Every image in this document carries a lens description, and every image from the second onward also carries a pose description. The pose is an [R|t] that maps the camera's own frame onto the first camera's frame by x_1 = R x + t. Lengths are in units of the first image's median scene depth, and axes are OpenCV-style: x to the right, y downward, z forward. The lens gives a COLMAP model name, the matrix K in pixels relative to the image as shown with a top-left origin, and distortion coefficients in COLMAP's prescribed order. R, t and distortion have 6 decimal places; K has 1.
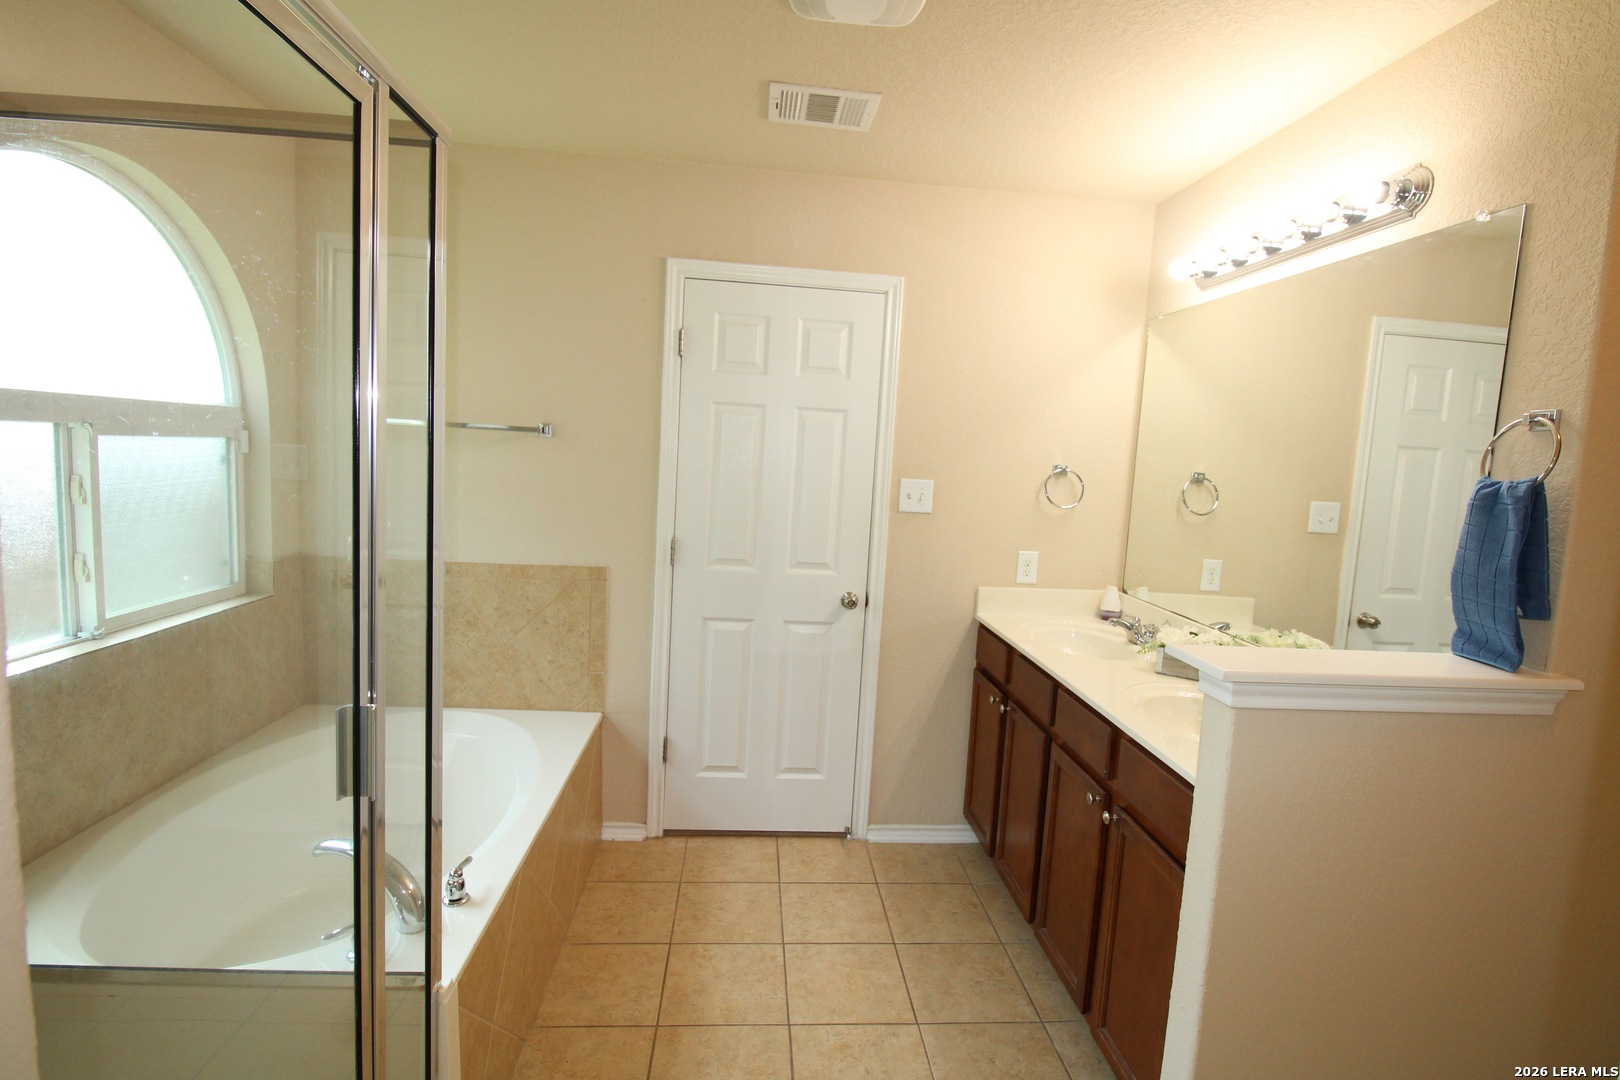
lens RADIAL K [[784.3, 0, 822.8], [0, 784.3, 536.0], [0, 0, 1]] dist [-0.003216, -0.006487]
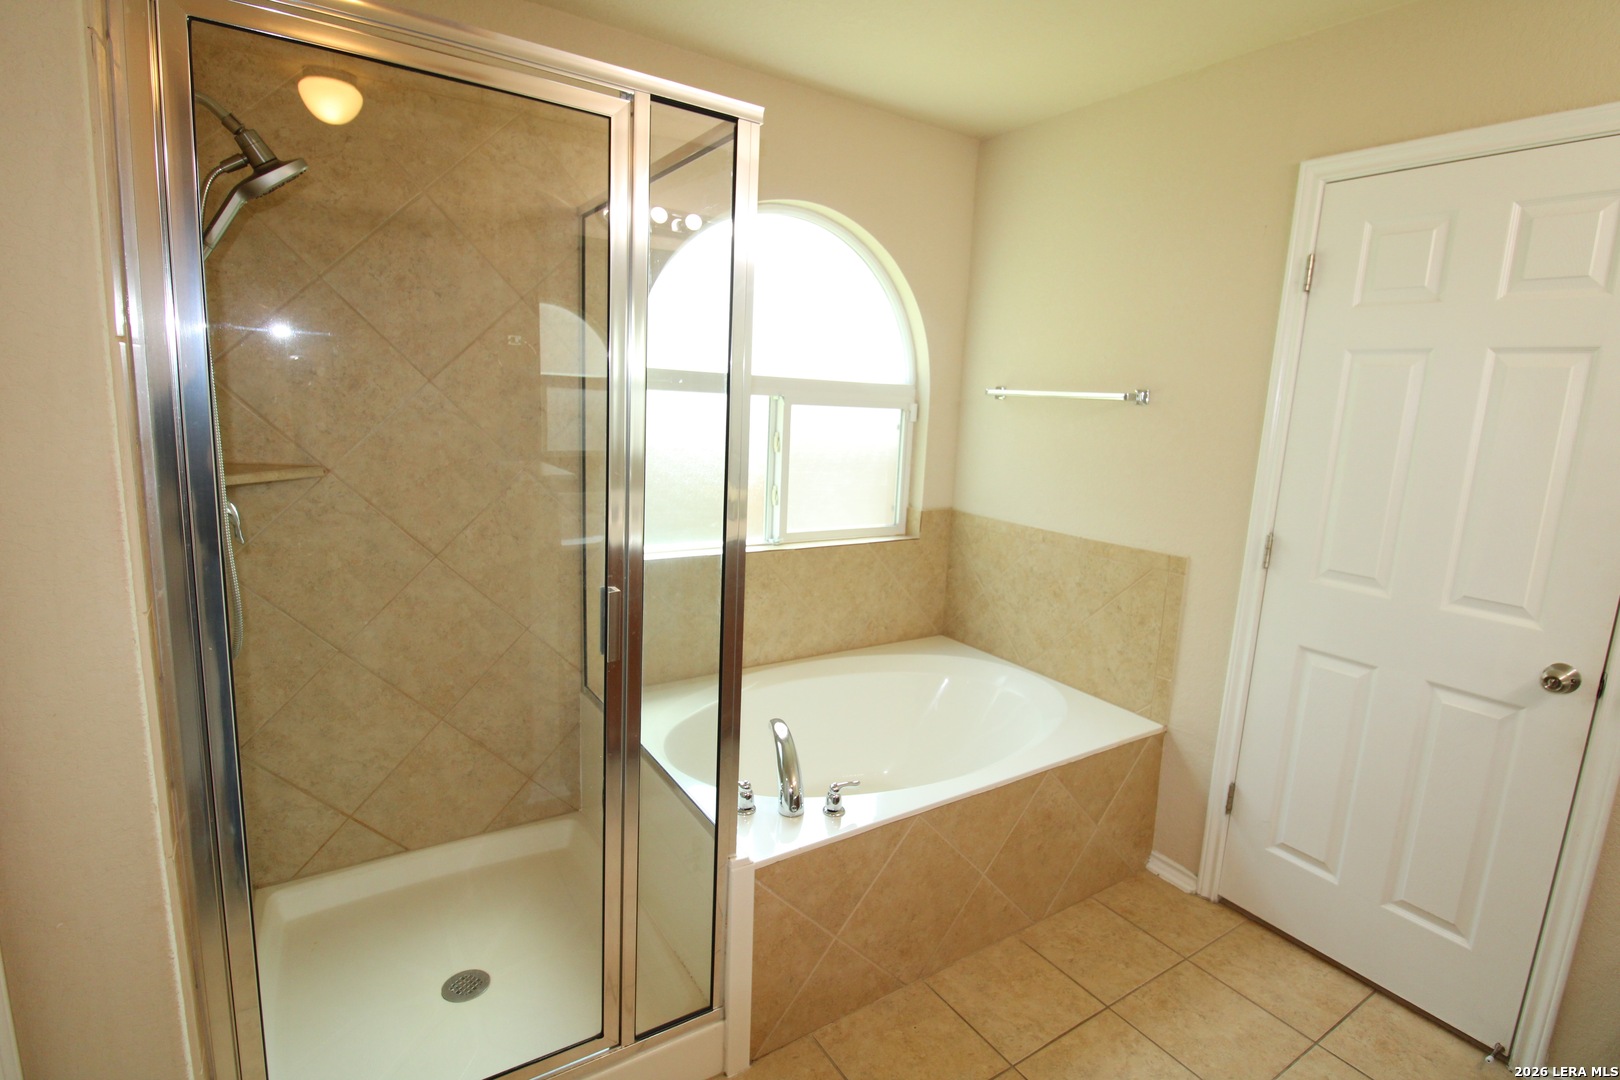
lens RADIAL K [[784.3, 0, 820.3], [0, 784.3, 534.2], [0, 0, 1]] dist [-0.003216, -0.006487]
pose [[0.482472, 0.119804, -0.867680, 0.259099], [-0.112778, 0.990853, 0.074101, -0.004131], [0.868621, 0.062103, 0.491570, 0.239025]]
